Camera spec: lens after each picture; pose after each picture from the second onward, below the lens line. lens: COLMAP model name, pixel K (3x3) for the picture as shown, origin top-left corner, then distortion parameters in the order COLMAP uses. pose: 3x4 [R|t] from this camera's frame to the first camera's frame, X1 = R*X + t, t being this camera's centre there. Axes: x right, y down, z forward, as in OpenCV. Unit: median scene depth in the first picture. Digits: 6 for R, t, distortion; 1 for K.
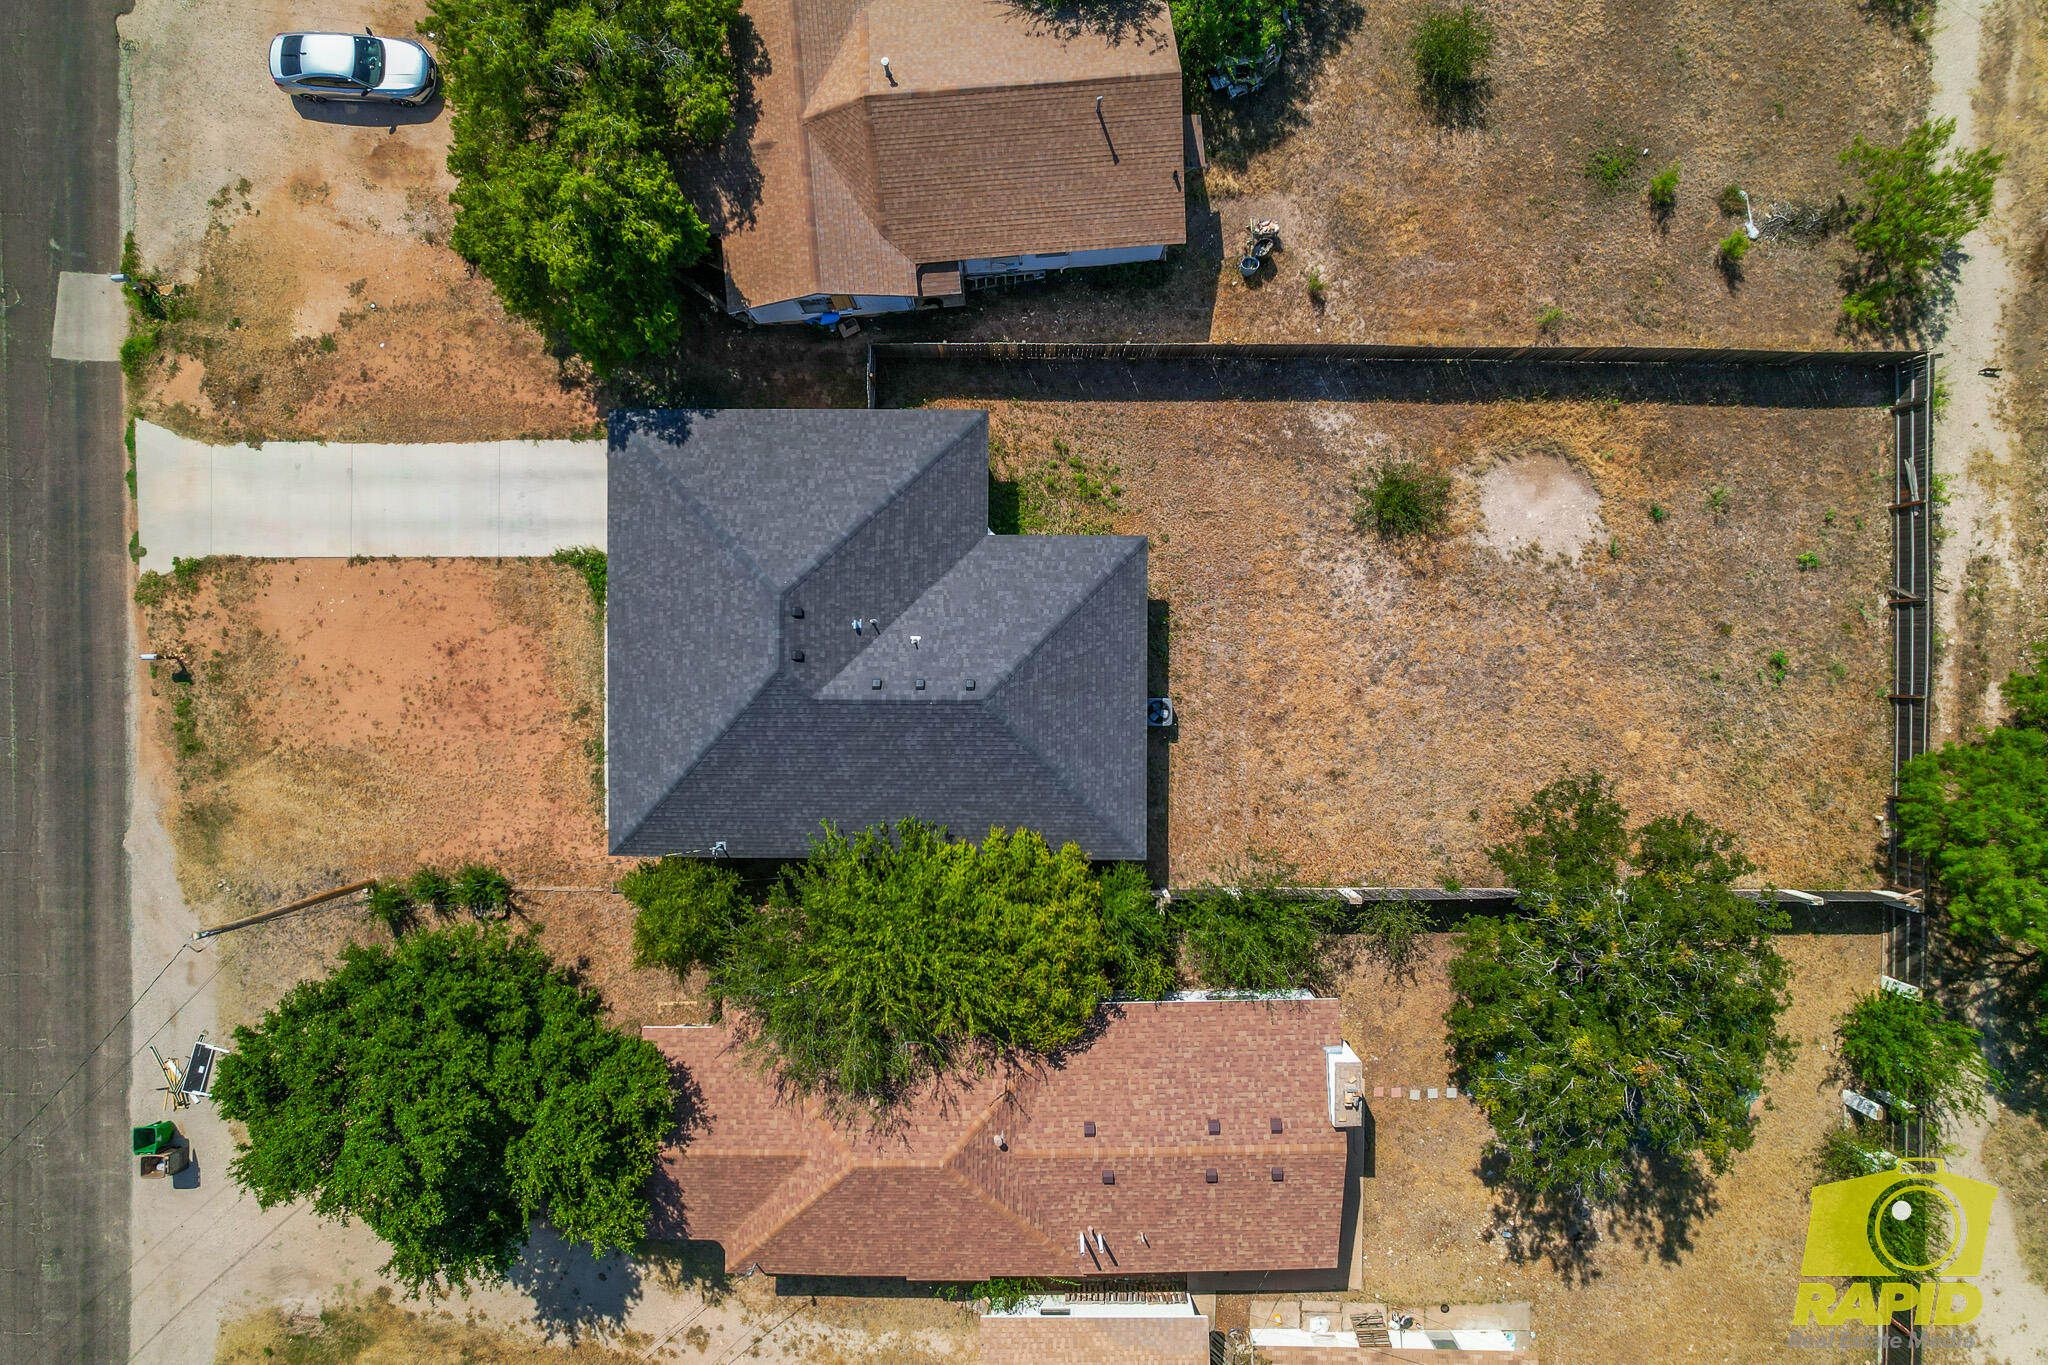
lens RADIAL K [[1316.3, 0, 1029.4], [0, 1316.3, 675.6], [0, 0, 1]] dist [-0.081333, 0.084285]
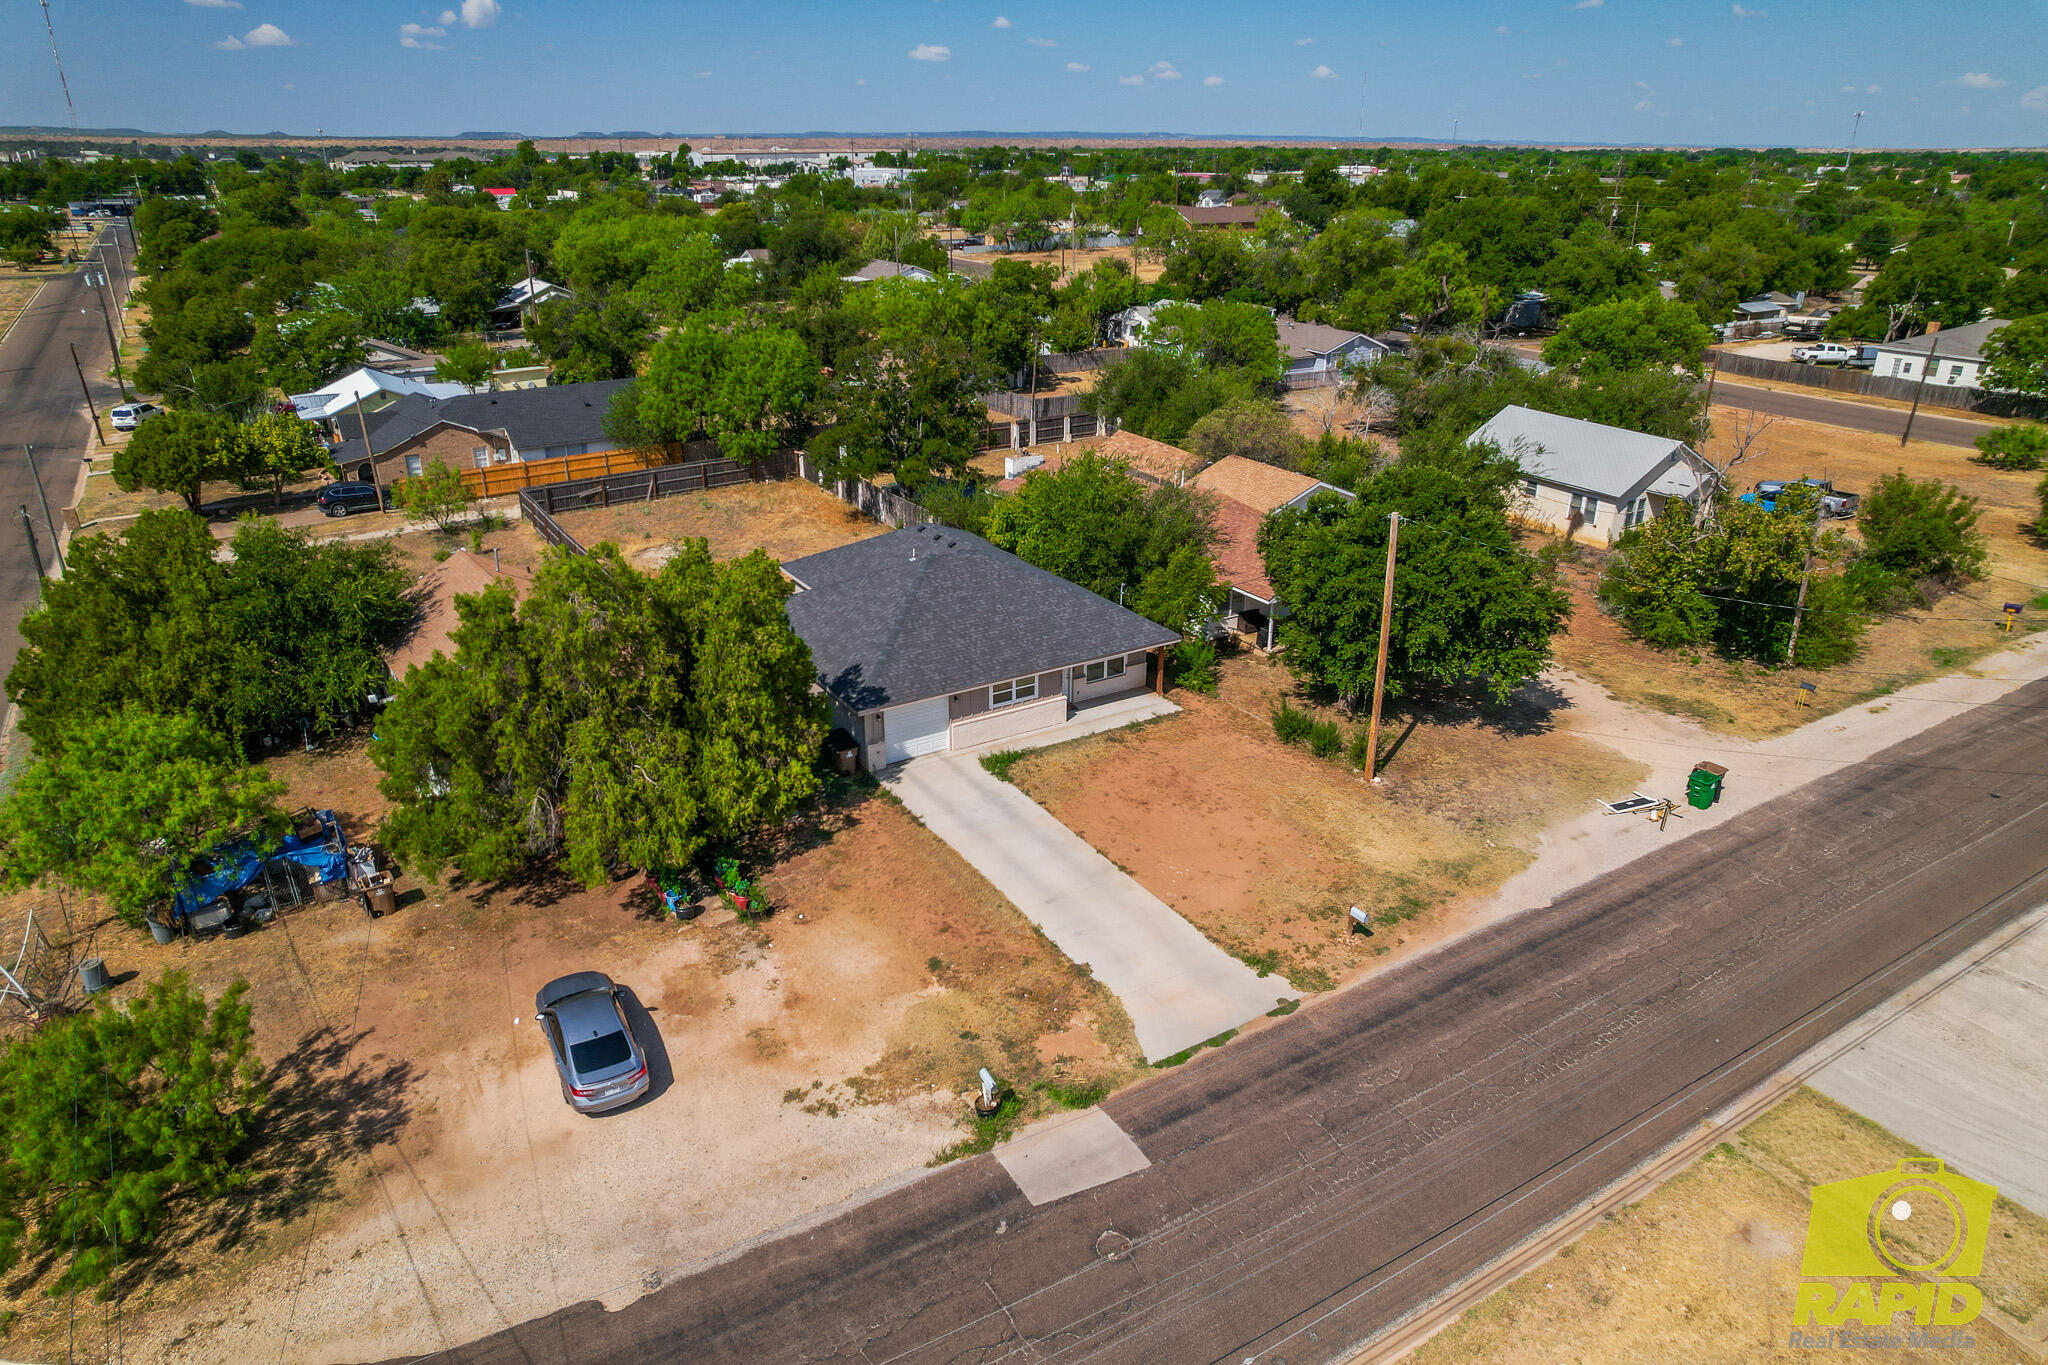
lens RADIAL K [[1316.3, 0, 1029.4], [0, 1316.3, 675.6], [0, 0, 1]] dist [-0.081333, 0.084285]
pose [[-0.532777, -0.319551, 0.783604, -1.163044], [0.846067, -0.220677, 0.485254, -0.565289], [0.017860, 0.921514, 0.387934, 0.511137]]
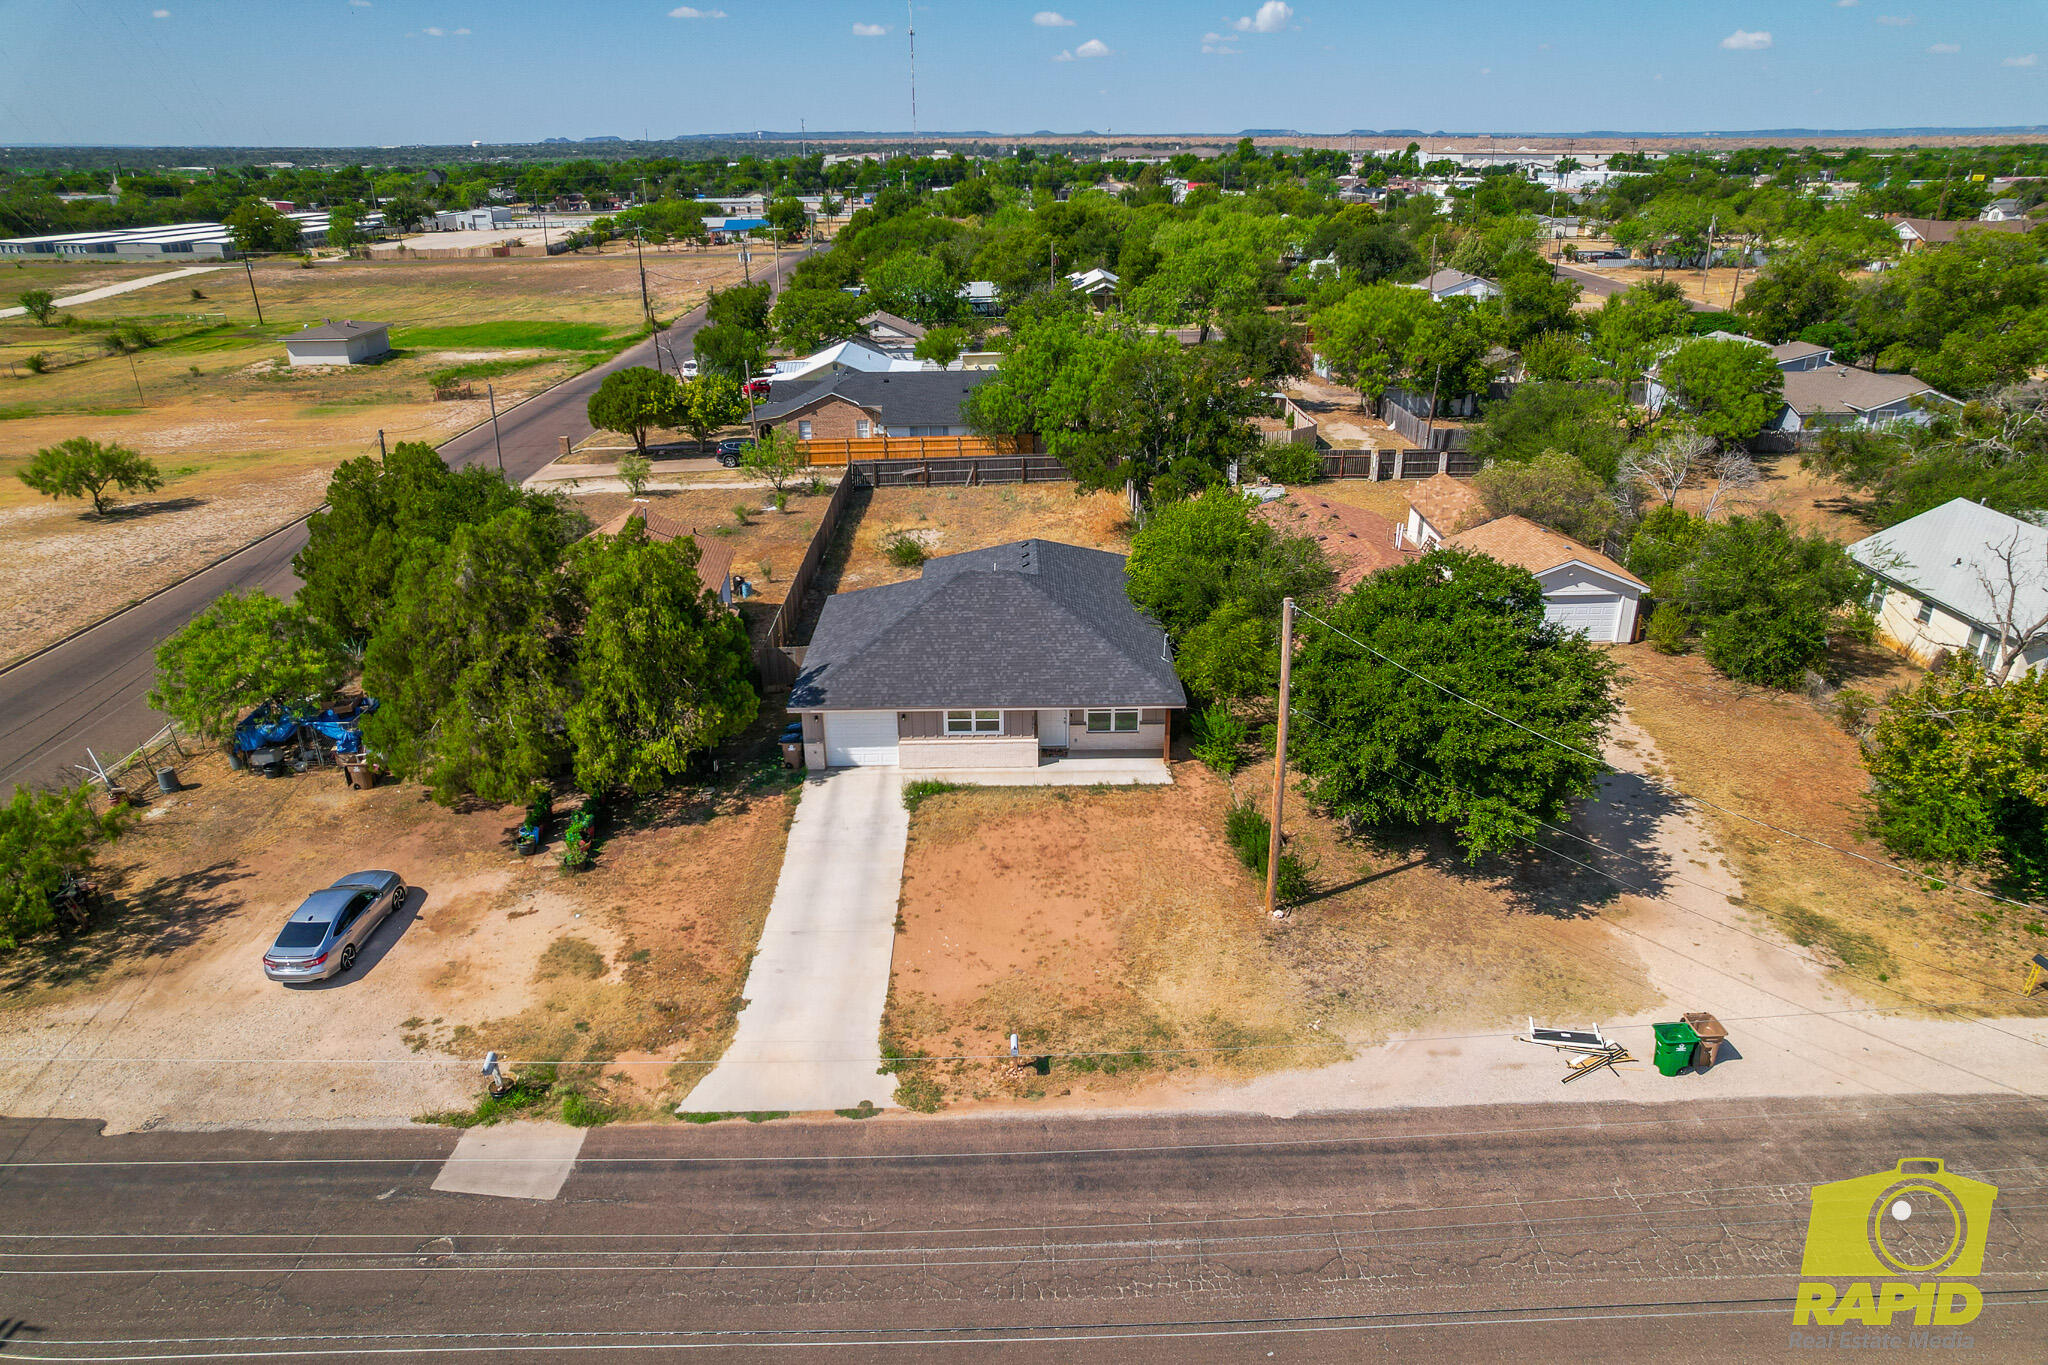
lens RADIAL K [[1316.3, 0, 1029.4], [0, 1316.3, 675.6], [0, 0, 1]] dist [-0.081333, 0.084285]
pose [[-0.022525, -0.376307, 0.926221, -1.262521], [0.999317, -0.035610, 0.009835, -0.005269], [0.029282, 0.925810, 0.376853, 0.518987]]
